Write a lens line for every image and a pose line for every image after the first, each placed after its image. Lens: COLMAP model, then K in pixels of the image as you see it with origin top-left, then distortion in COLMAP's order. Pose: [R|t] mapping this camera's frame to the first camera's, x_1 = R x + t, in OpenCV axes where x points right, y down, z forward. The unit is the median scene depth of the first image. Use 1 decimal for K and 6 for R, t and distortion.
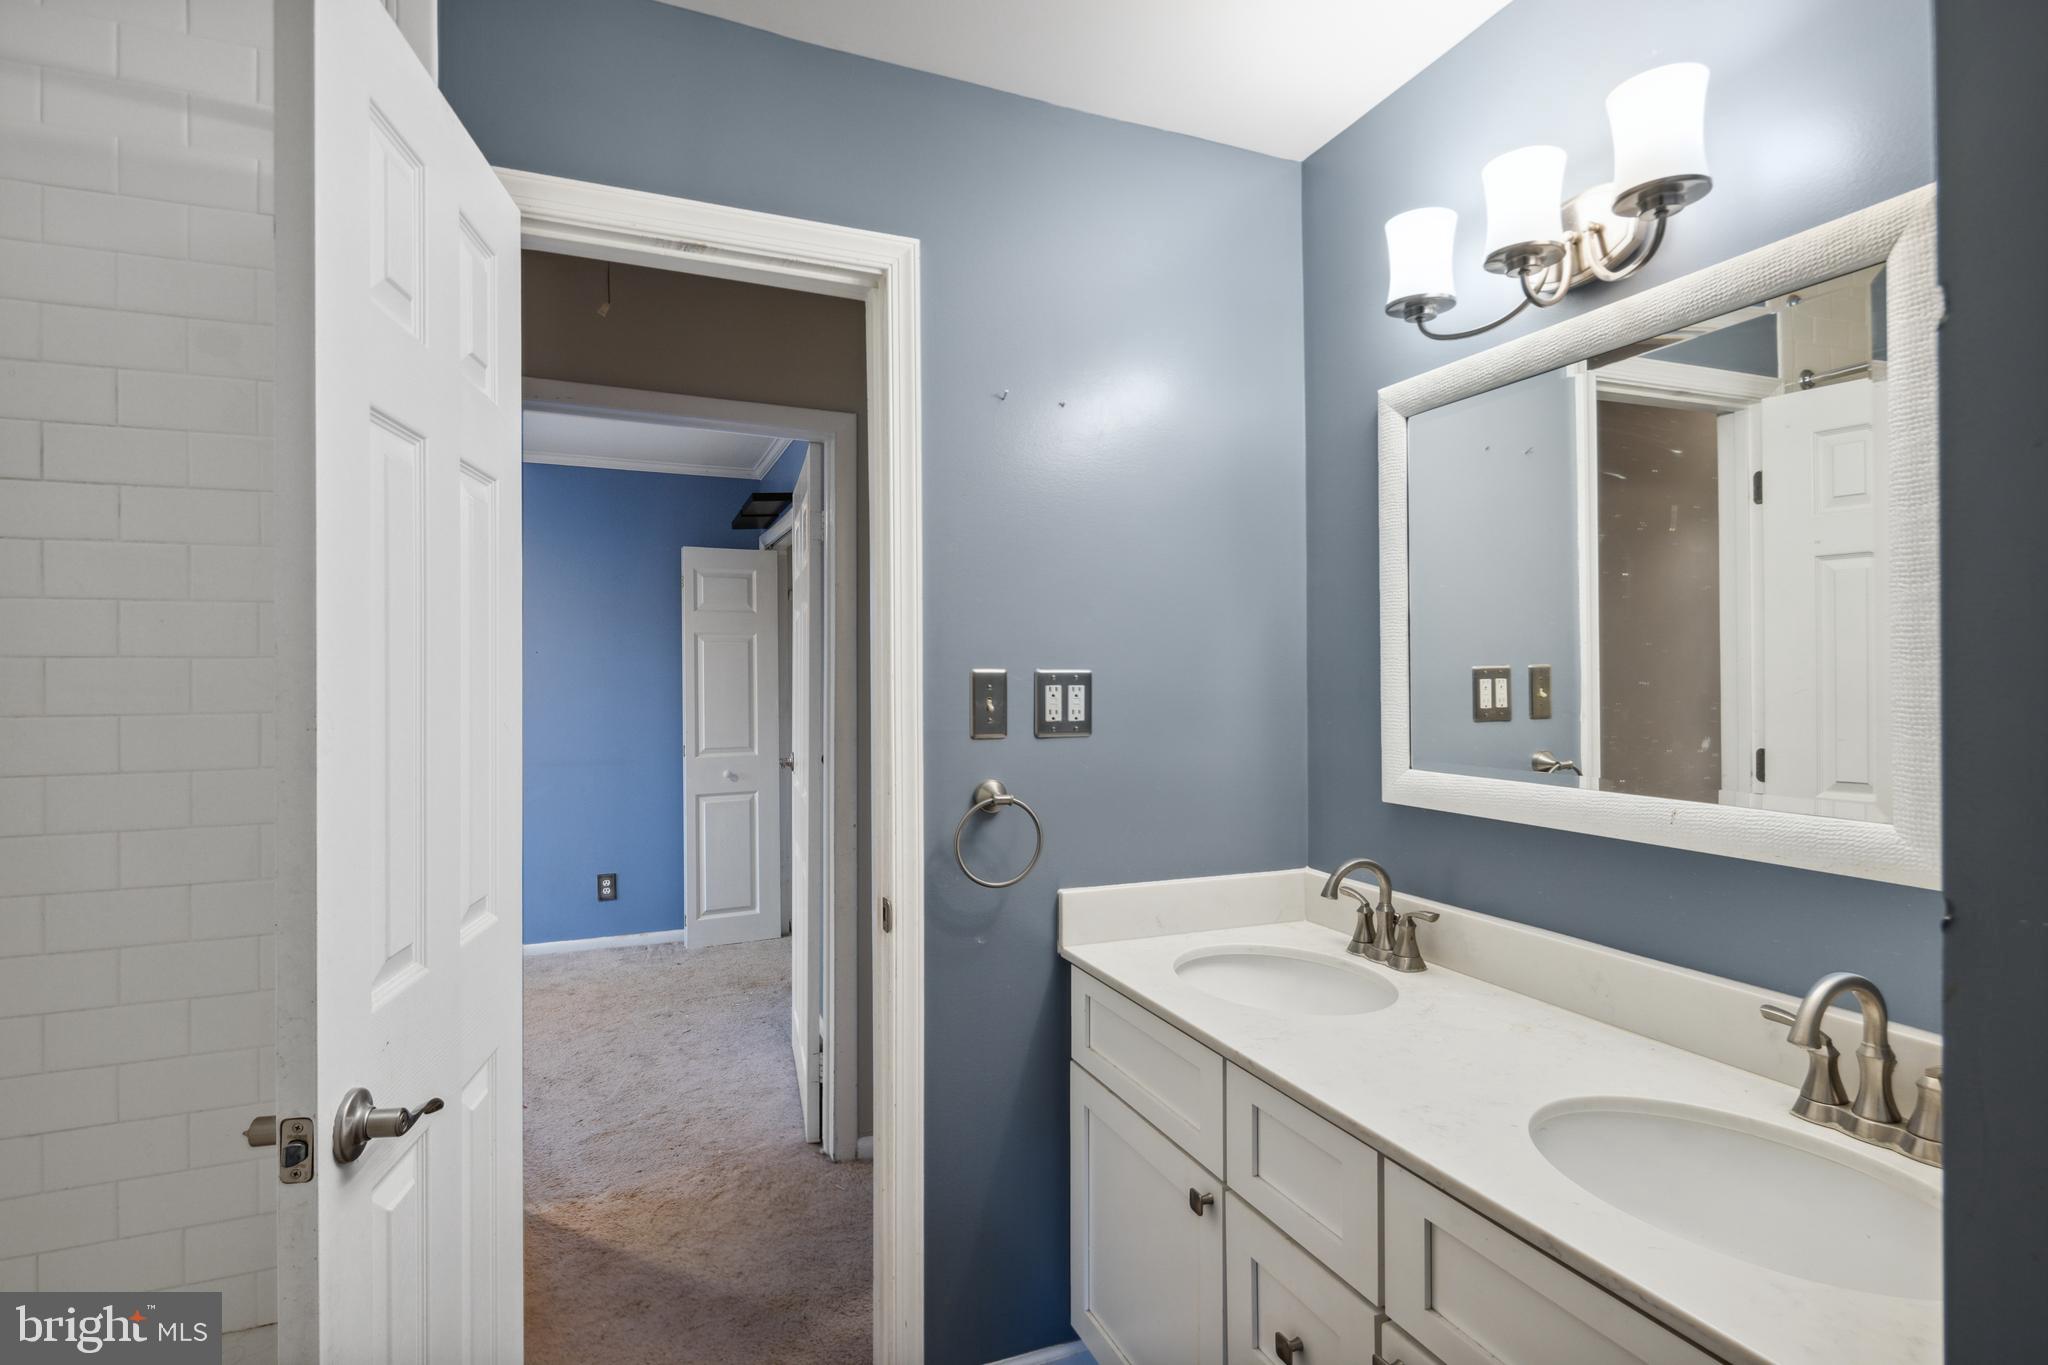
lens RADIAL K [[997.8, 0, 1025.9], [0, 997.8, 678.2], [0, 0, 1]] dist [0.003248, -0.003423]
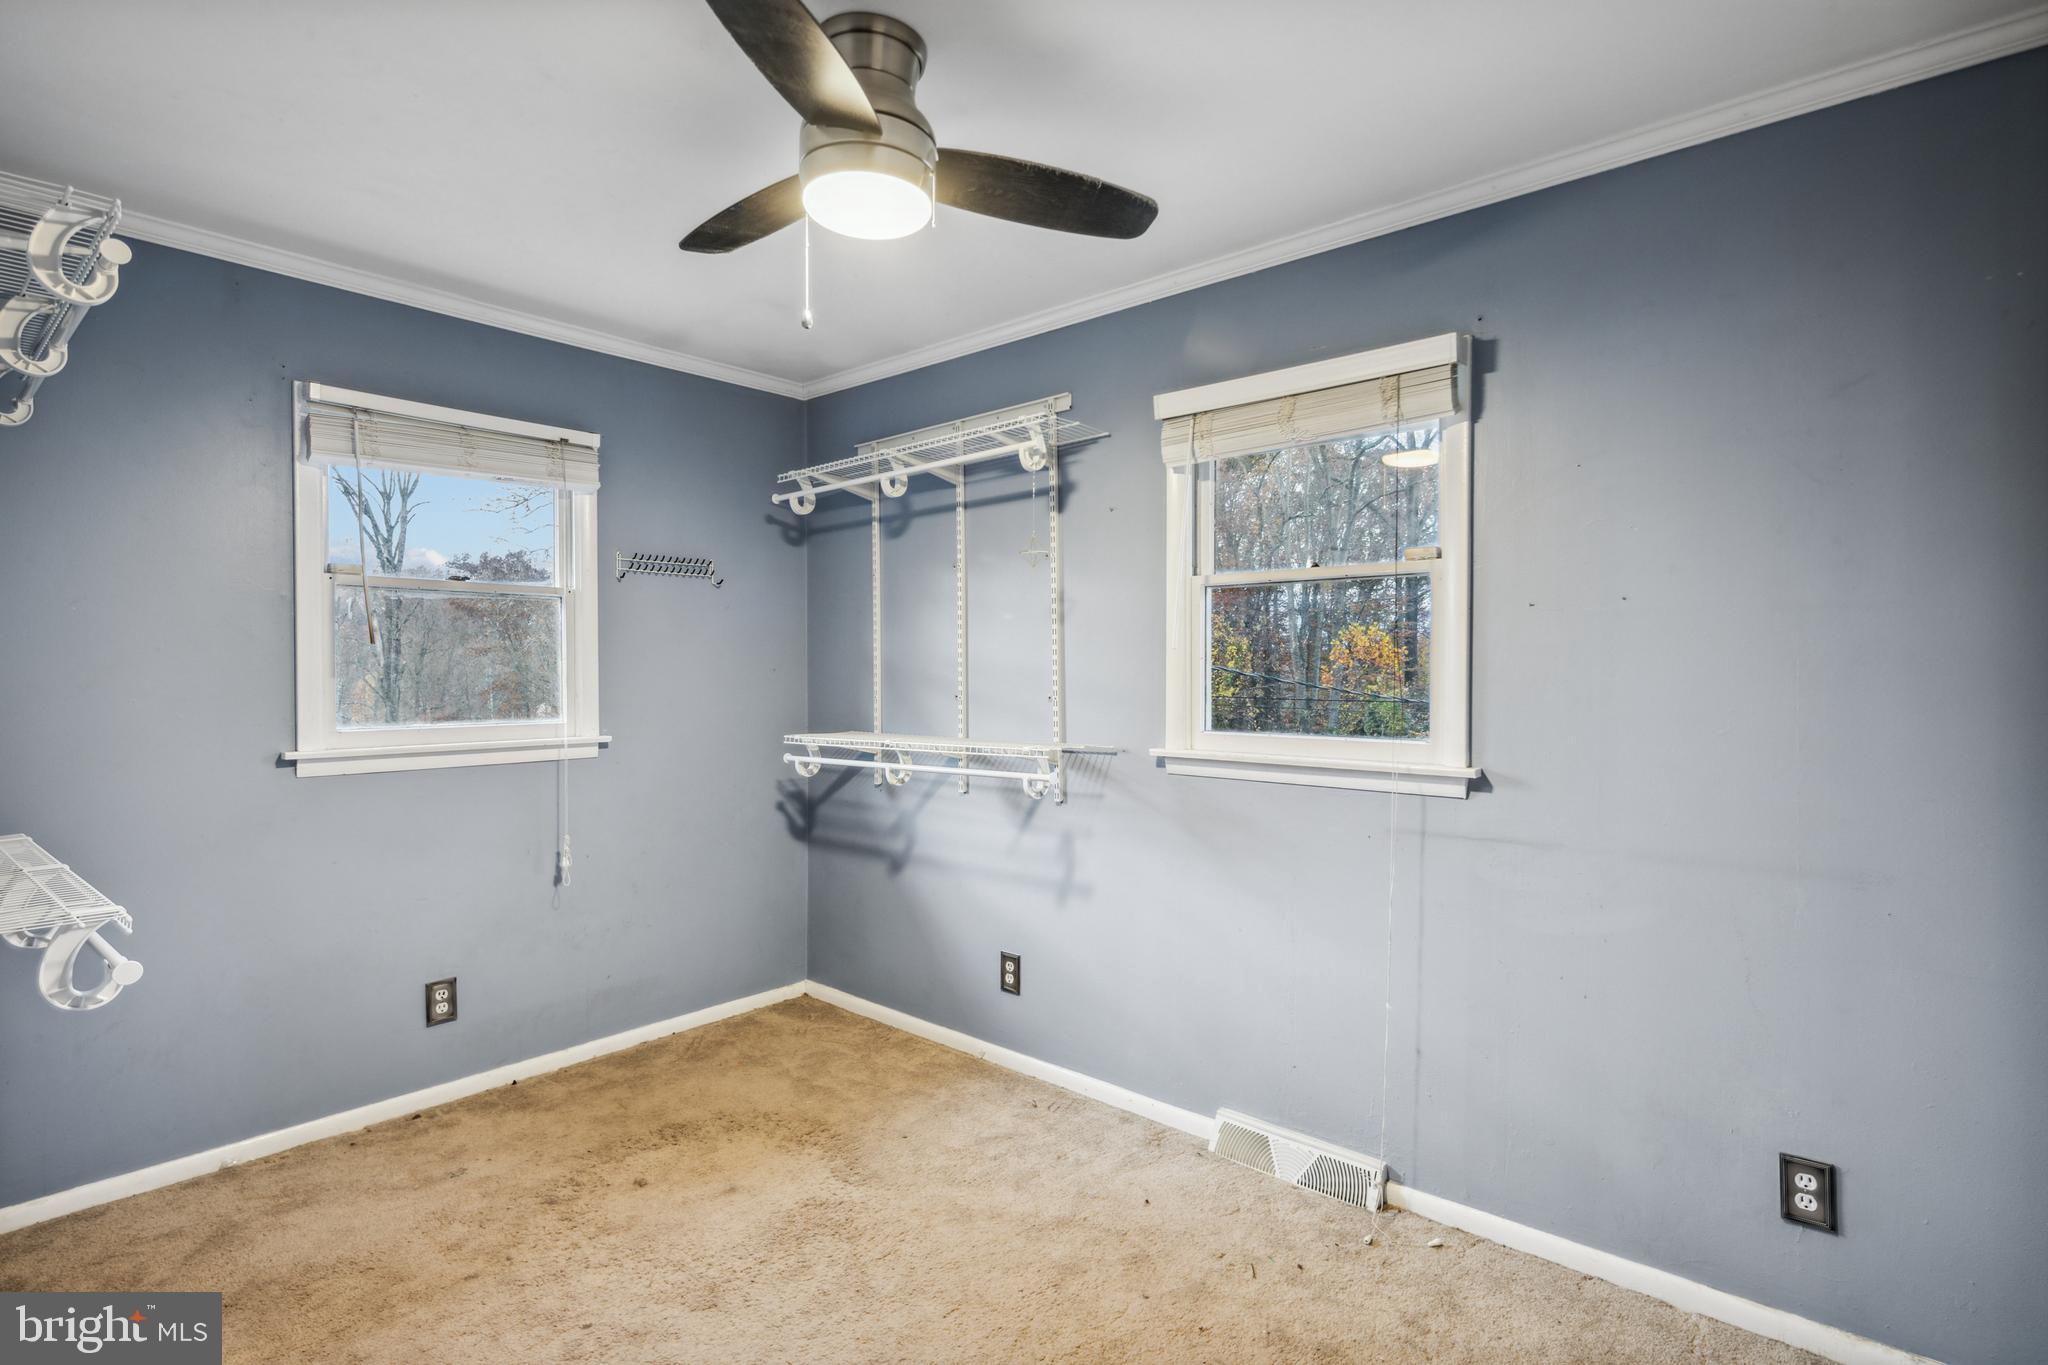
lens RADIAL K [[997.8, 0, 1029.1], [0, 997.8, 680.2], [0, 0, 1]] dist [0.003248, -0.003423]
pose [[0.440060, 0.010399, -0.897908, -0.280856], [0.007523, 0.999855, 0.015267, 0.001432], [0.897937, -0.013474, 0.439918, 0.762233]]
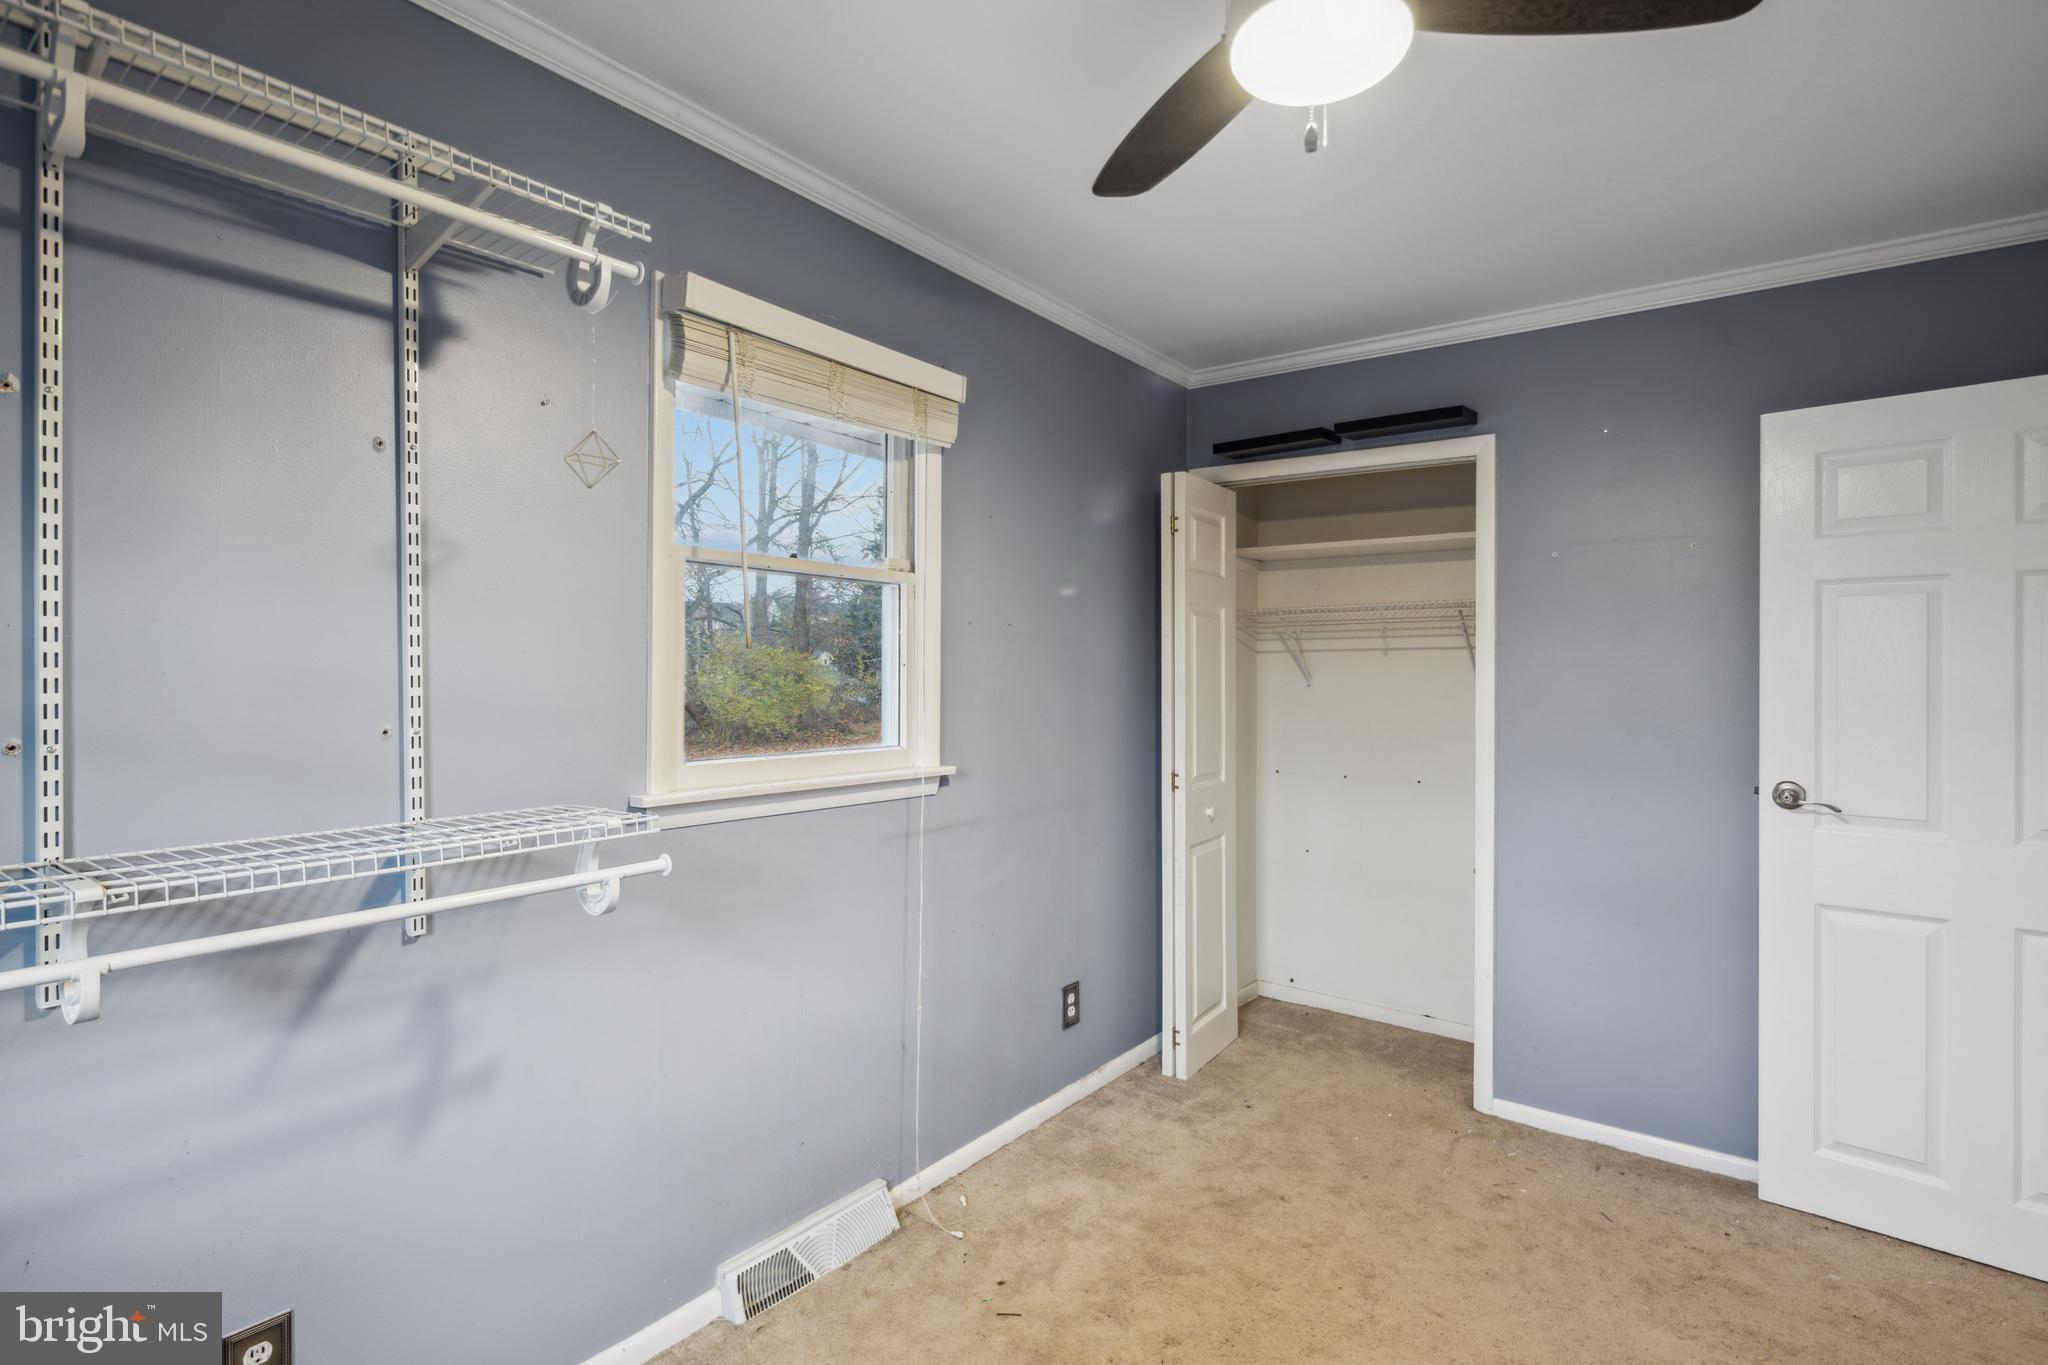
lens RADIAL K [[997.8, 0, 1027.2], [0, 997.8, 679.3], [0, 0, 1]] dist [0.003248, -0.003423]
pose [[0.866112, 0.003889, 0.499835, -1.029599], [-0.009897, 0.999907, 0.009369, 0.000581], [-0.499752, -0.013062, 0.866070, 0.650806]]
